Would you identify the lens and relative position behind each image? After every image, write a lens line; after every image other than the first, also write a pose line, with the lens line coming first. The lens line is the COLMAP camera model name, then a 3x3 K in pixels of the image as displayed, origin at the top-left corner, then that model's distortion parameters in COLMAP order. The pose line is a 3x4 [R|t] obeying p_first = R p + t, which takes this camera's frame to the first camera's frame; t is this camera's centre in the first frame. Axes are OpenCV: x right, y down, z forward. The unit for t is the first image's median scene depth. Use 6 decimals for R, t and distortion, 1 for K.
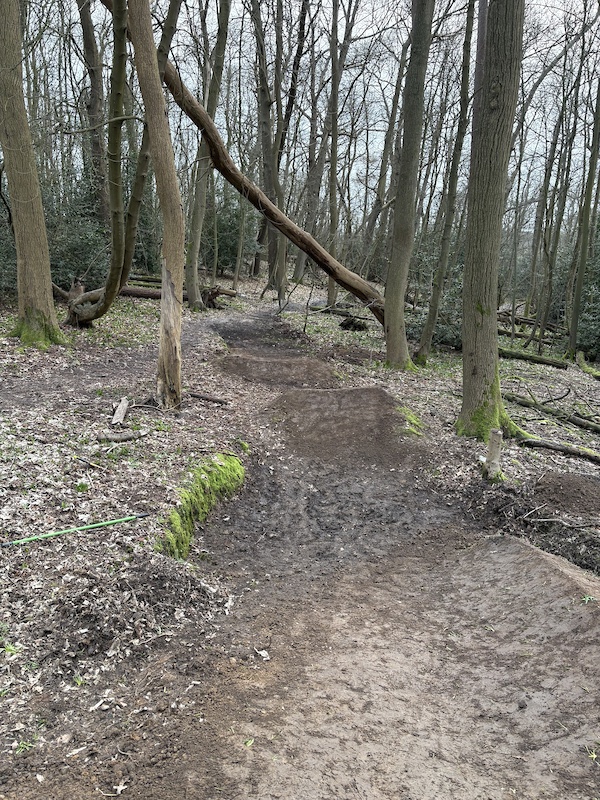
lens RADIAL K [[609.6, 0, 300.0], [0, 609.6, 400.0], [0, 0, 1]] dist [0.049498, -0.004115]
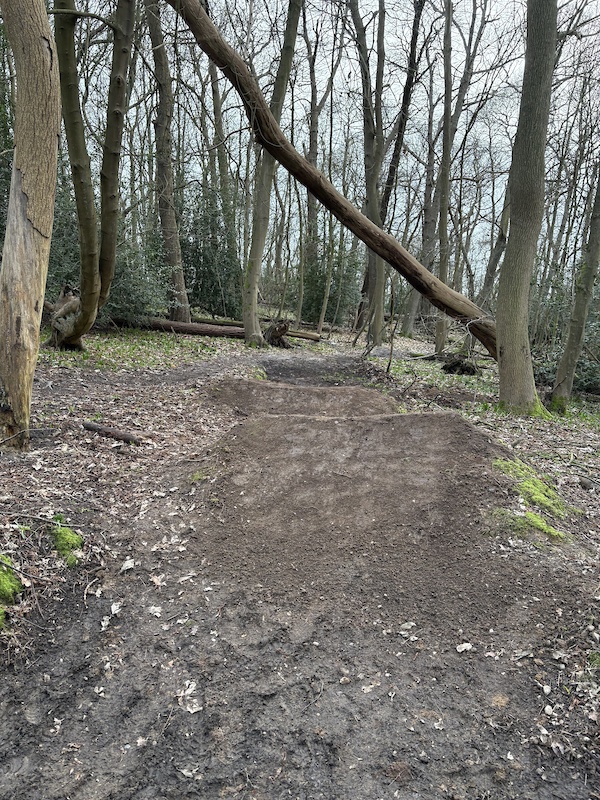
lens RADIAL K [[609.6, 0, 300.0], [0, 609.6, 400.0], [0, 0, 1]] dist [0.049498, -0.004115]
pose [[0.979502, 0.014791, -0.200892, 0.069617], [-0.038367, 0.992742, -0.113975, 0.014809], [0.197749, 0.119346, 0.972960, 0.354061]]
